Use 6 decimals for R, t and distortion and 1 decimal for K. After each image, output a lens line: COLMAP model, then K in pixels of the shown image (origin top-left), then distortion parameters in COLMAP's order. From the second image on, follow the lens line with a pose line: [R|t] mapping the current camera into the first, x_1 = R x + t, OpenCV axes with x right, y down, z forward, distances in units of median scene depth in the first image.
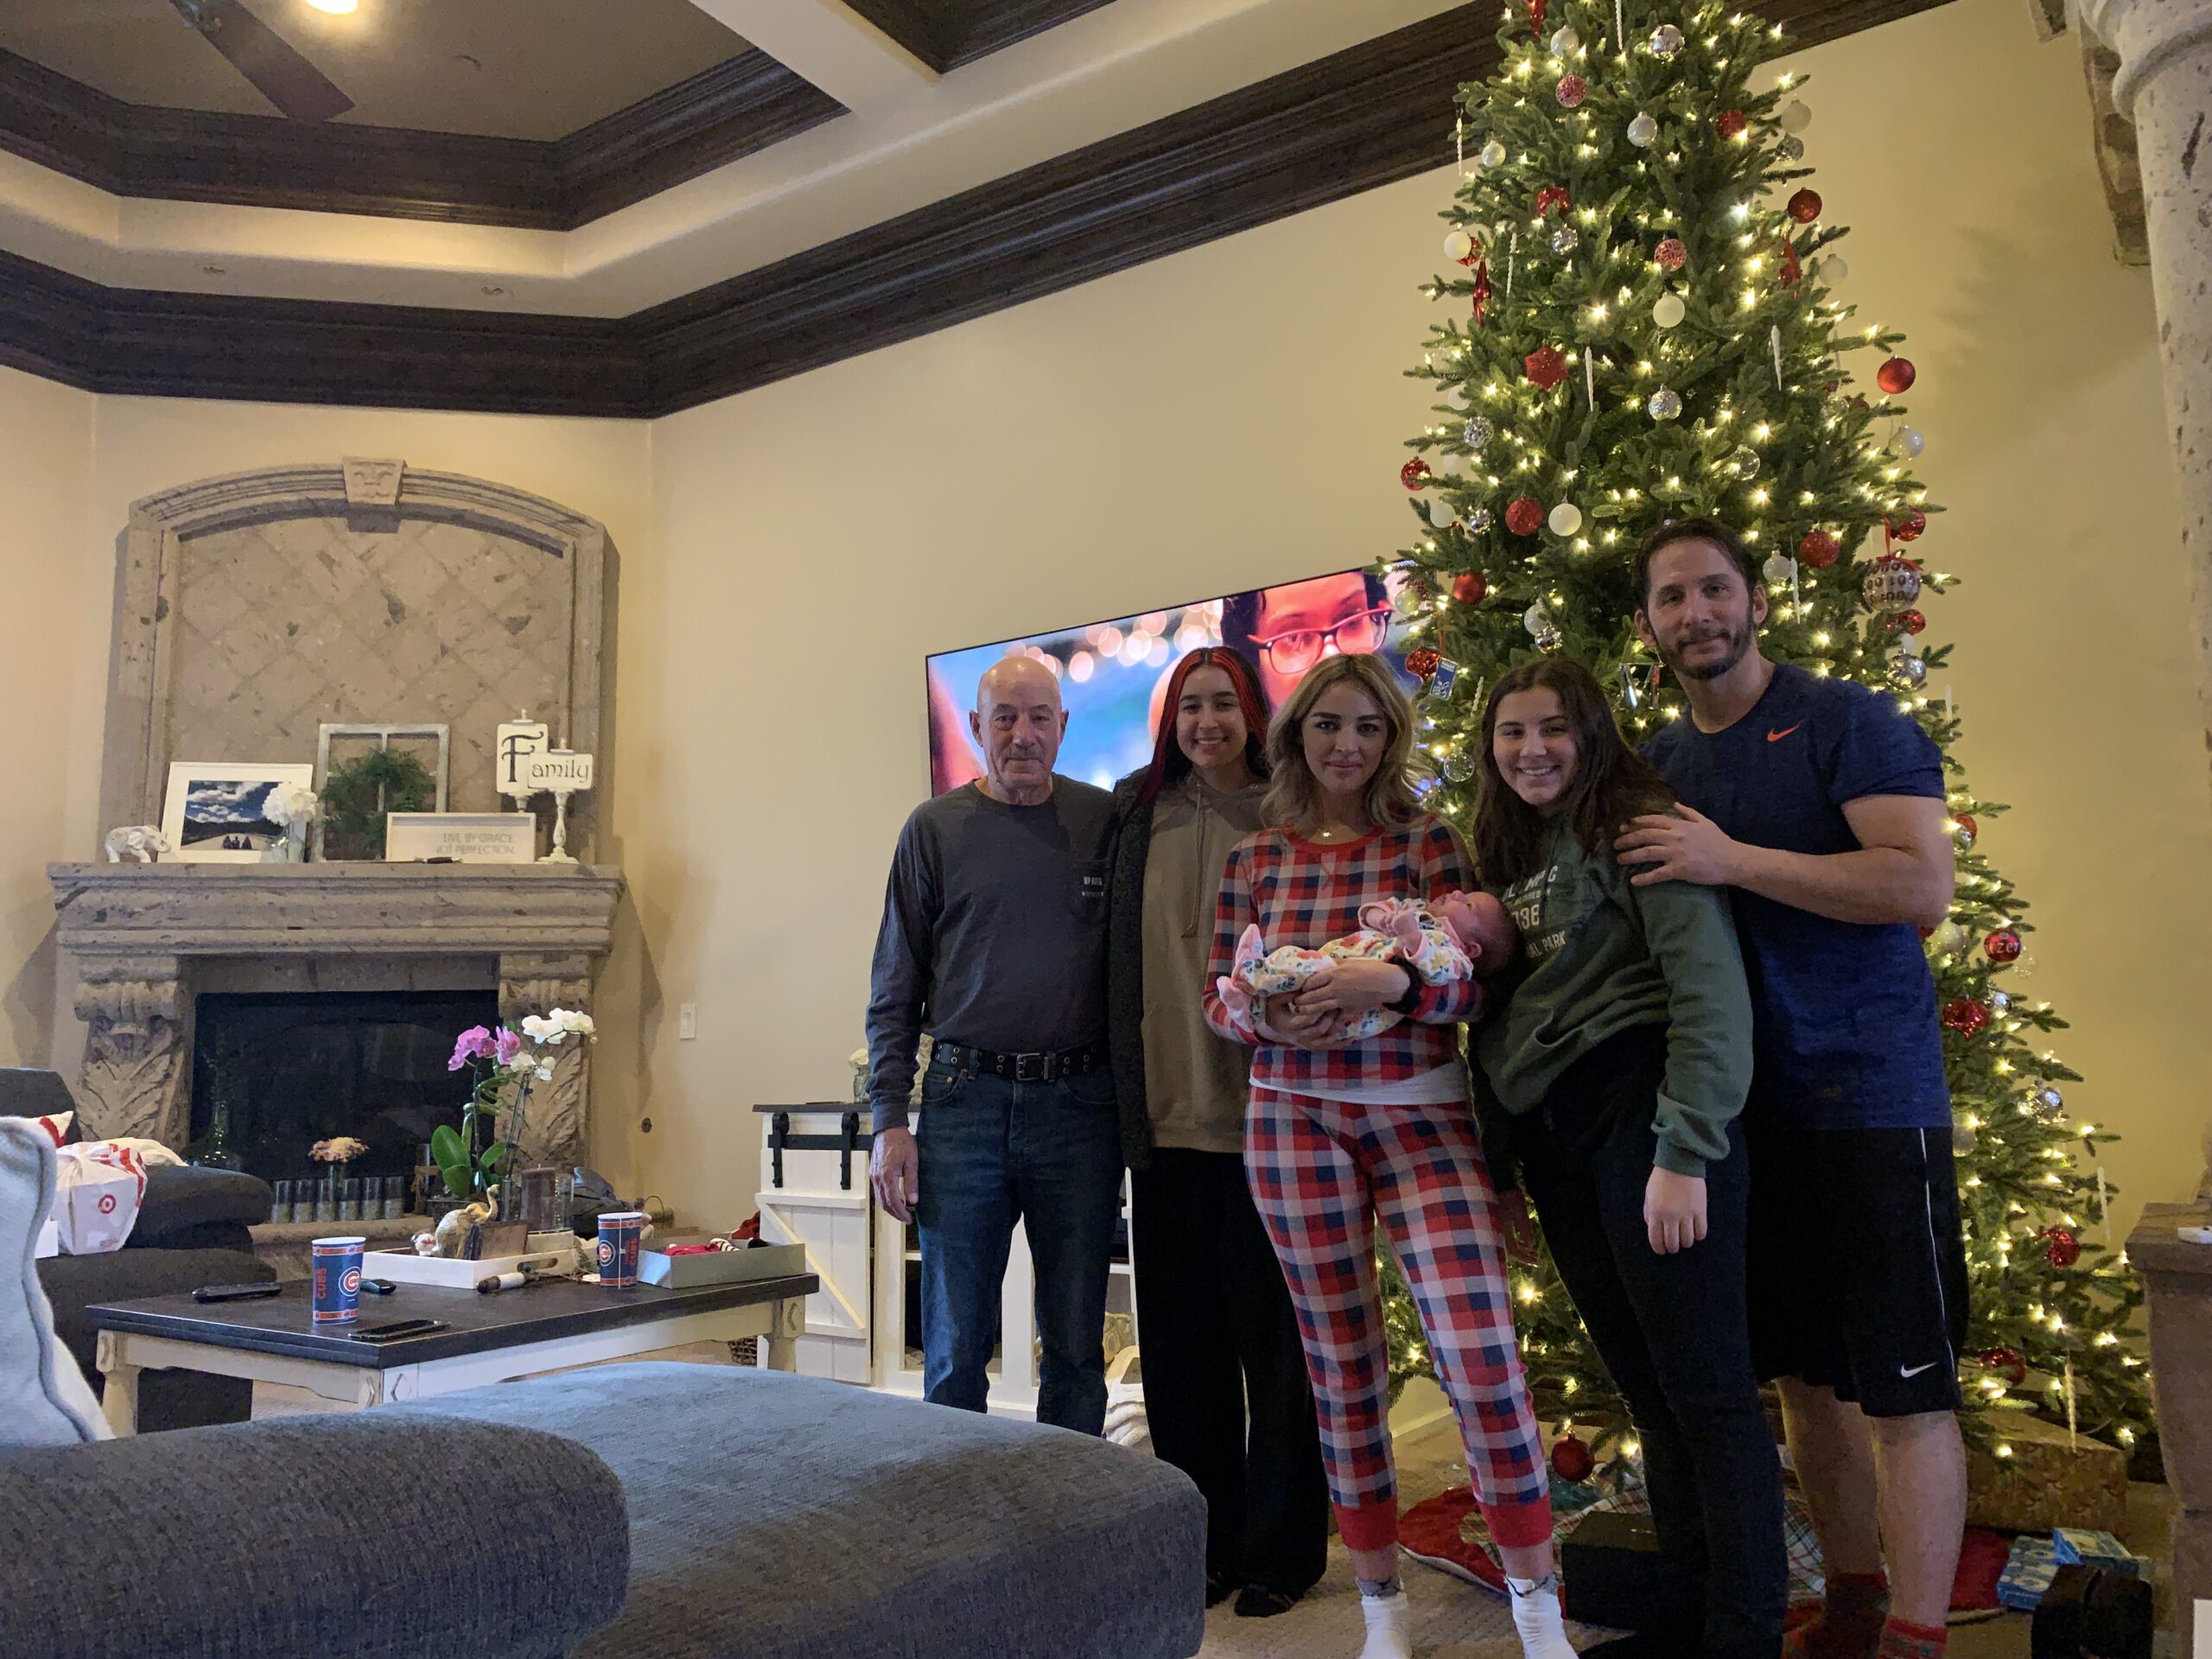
lens RADIAL K [[1683.2, 0, 1102.0], [0, 1683.2, 816.6], [0, 0, 1]] dist [0.008833, 0.010493]
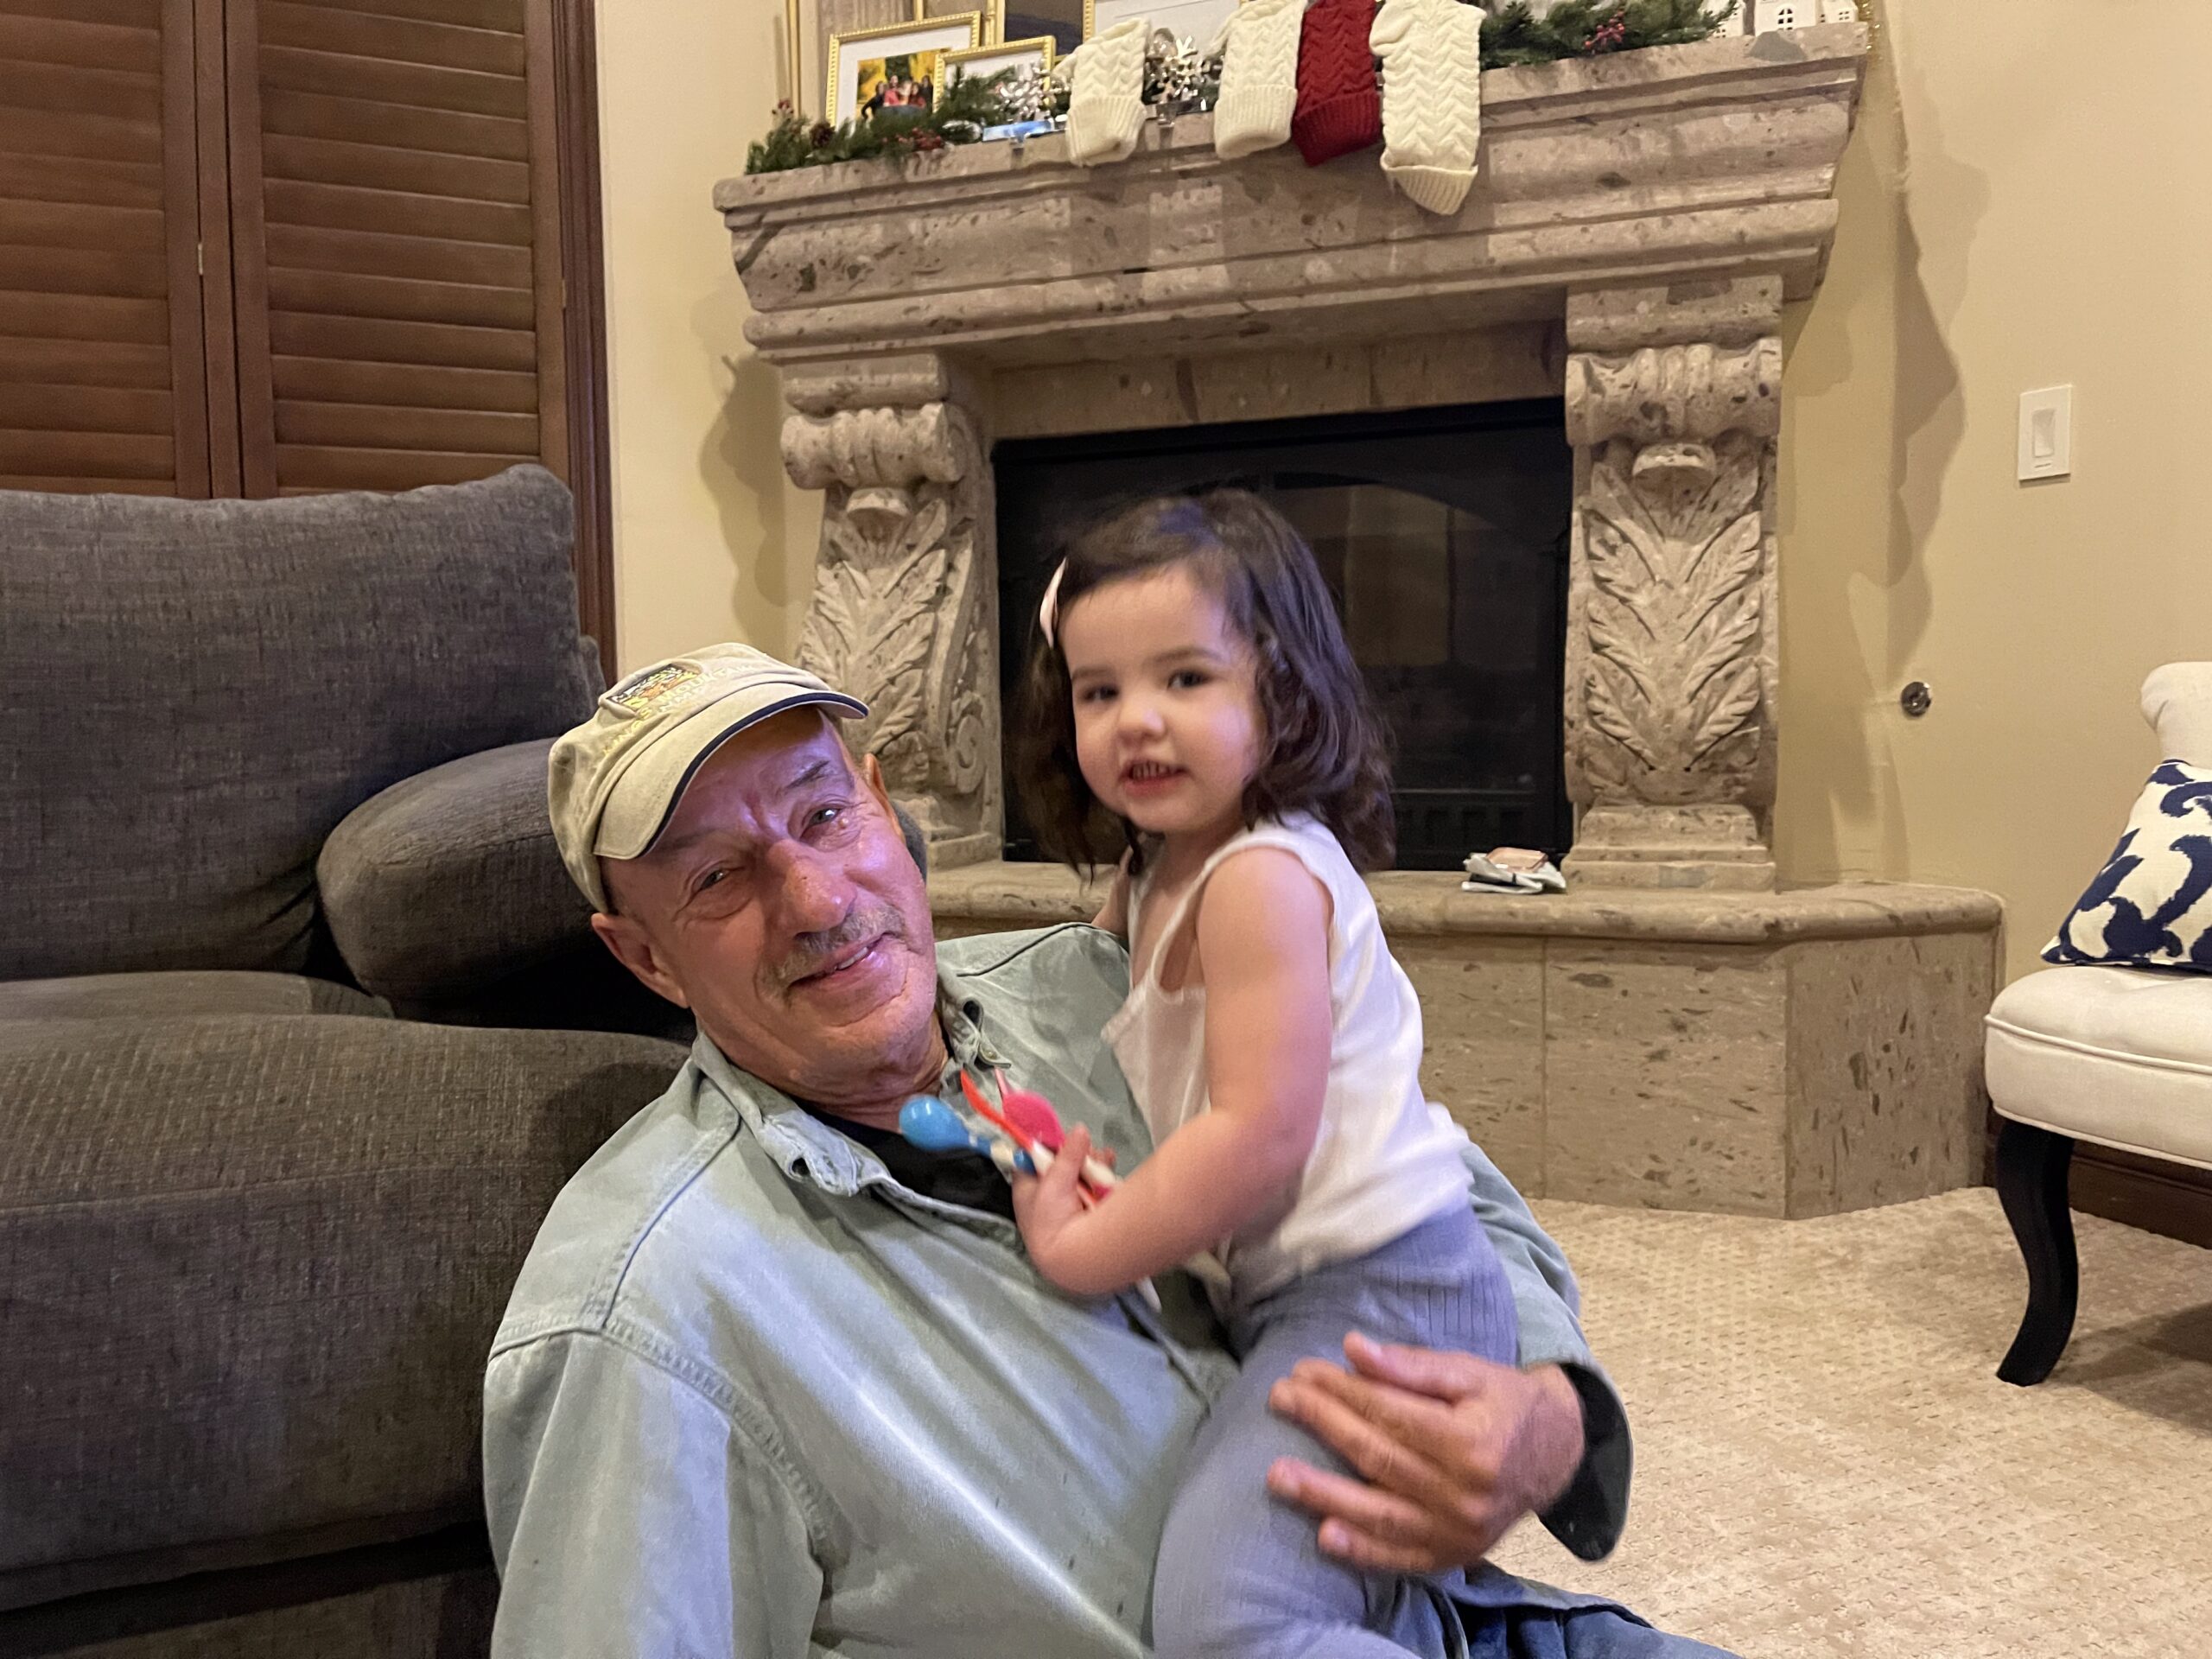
lens RADIAL K [[1658.6, 0, 1103.8], [0, 1658.6, 825.7], [0, 0, 1]] dist [0.008459, 0.011913]
pose [[0.852310, 0.044969, -0.521100, -0.239585], [0.071729, 0.976834, 0.201617, 0.123890], [0.518095, -0.209218, 0.829340, 0.582322]]
